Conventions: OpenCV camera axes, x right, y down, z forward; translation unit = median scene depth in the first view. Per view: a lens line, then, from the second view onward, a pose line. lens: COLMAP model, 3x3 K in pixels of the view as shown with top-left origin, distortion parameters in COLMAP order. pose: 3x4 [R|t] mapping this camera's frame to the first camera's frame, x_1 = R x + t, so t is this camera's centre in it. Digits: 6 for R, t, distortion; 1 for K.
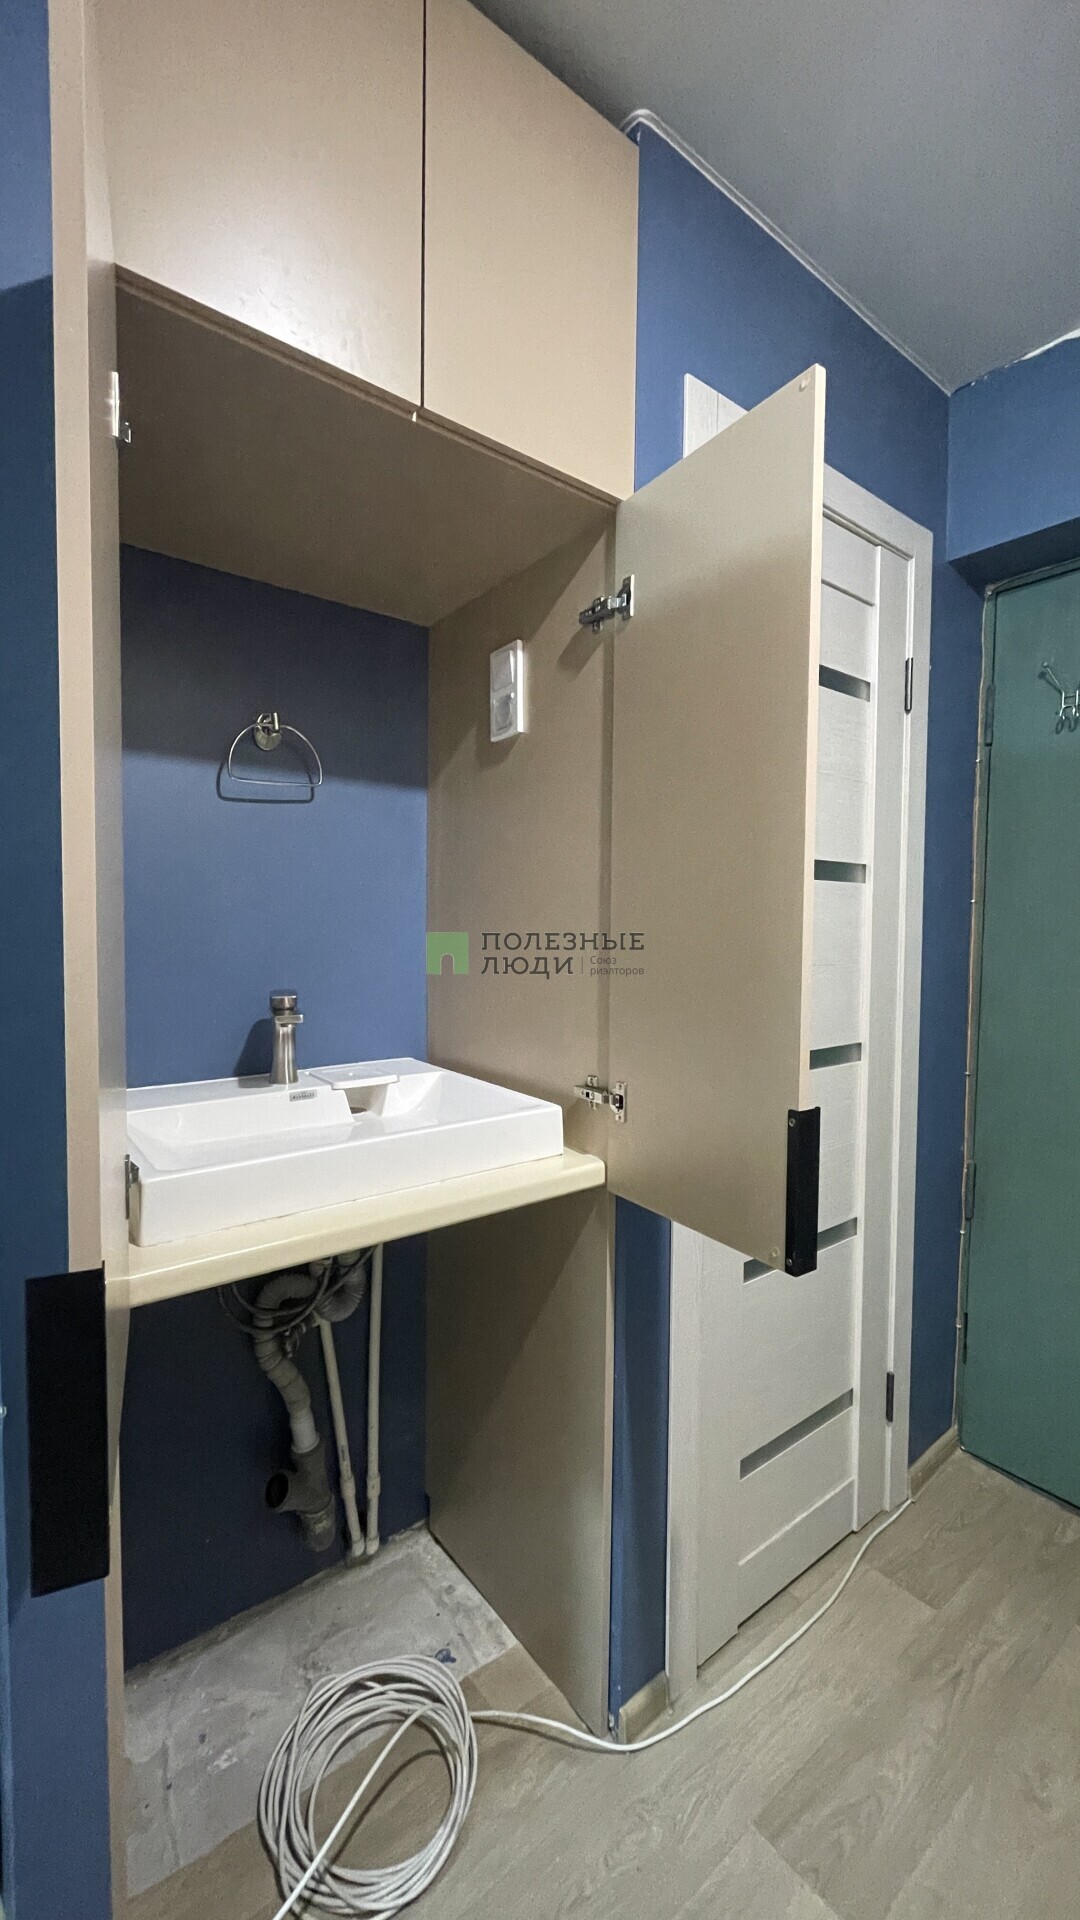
lens RADIAL K [[770.4, 0, 535.8], [0, 770.4, 957.8], [0, 0, 1]] dist [-0.003870, -0.000409]
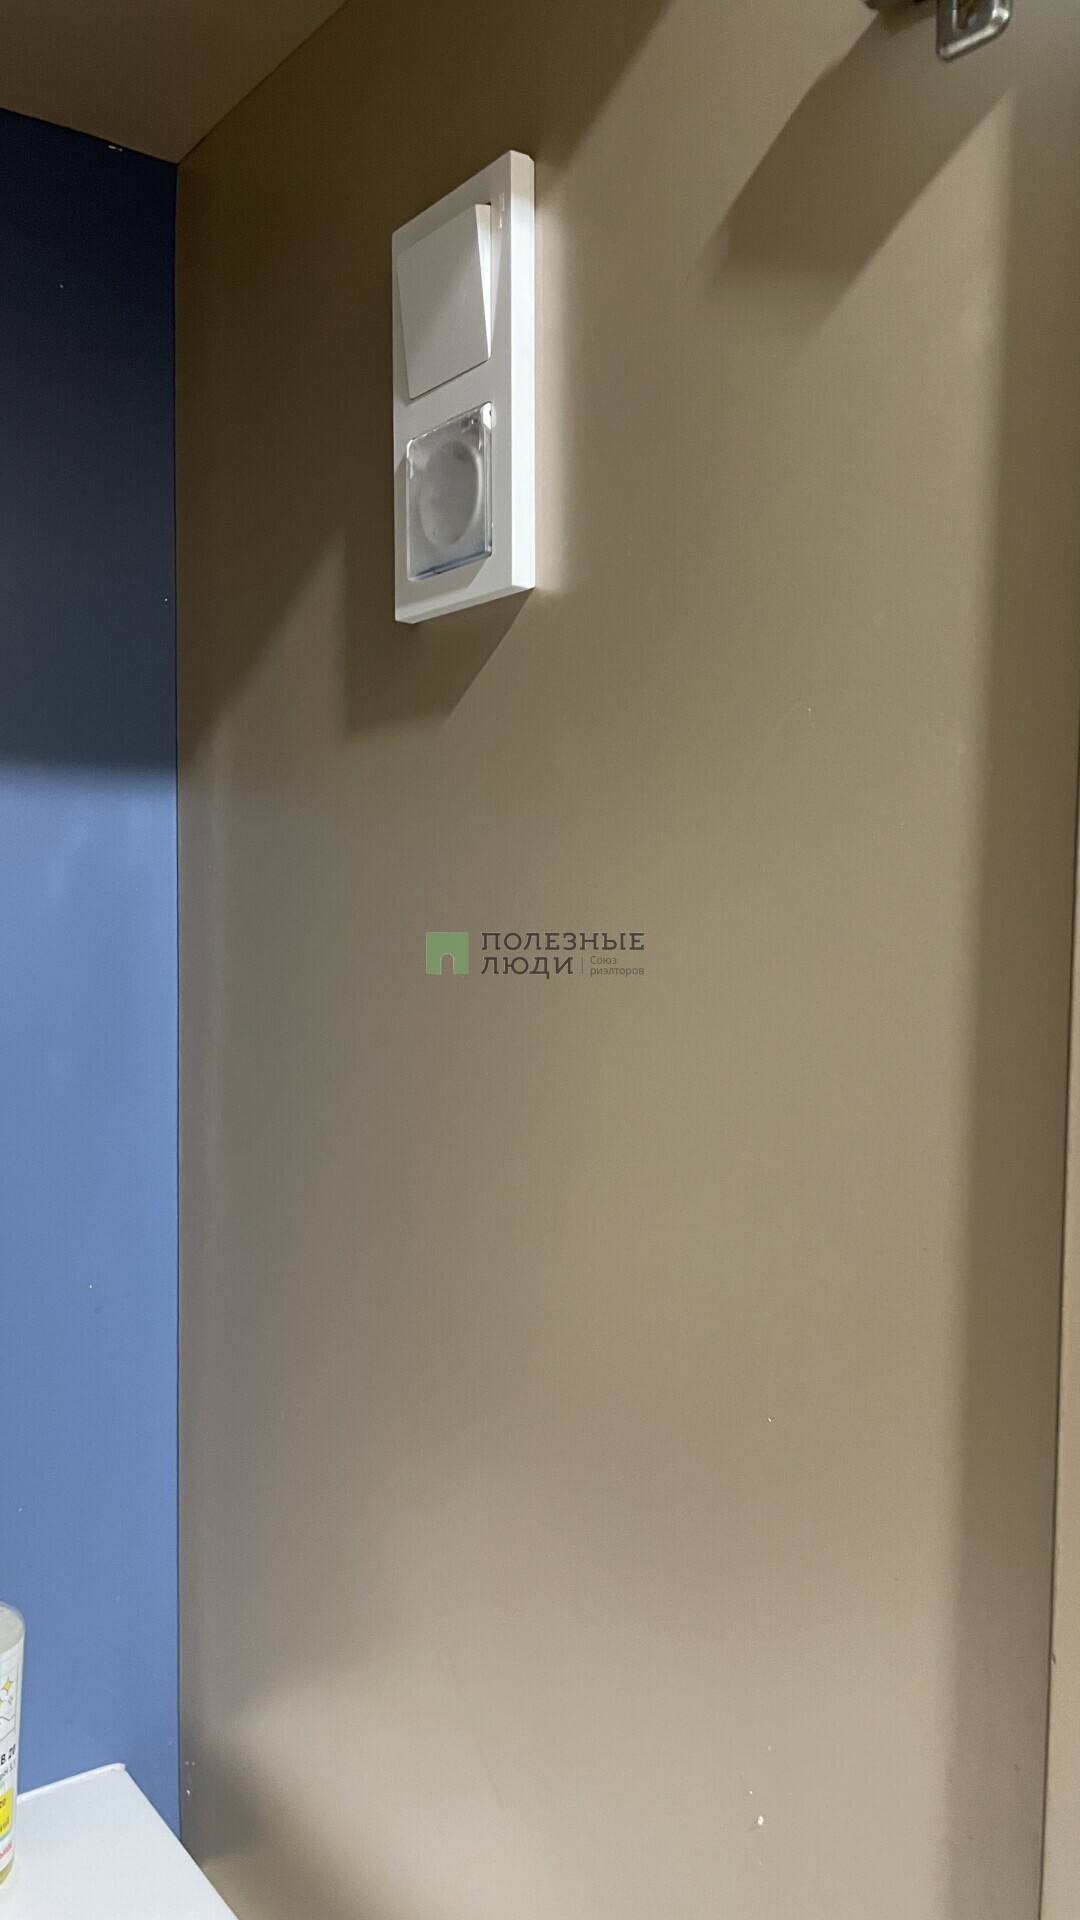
lens RADIAL K [[1462.5, 0, 542.2], [0, 1462.5, 961.1], [0, 0, 1]] dist [0.005739, 0.000689]
pose [[0.999952, 0.003358, -0.009182, -0.010885], [-0.003219, 0.999881, 0.015090, -0.192039], [0.009232, -0.015060, 0.999844, 0.579528]]
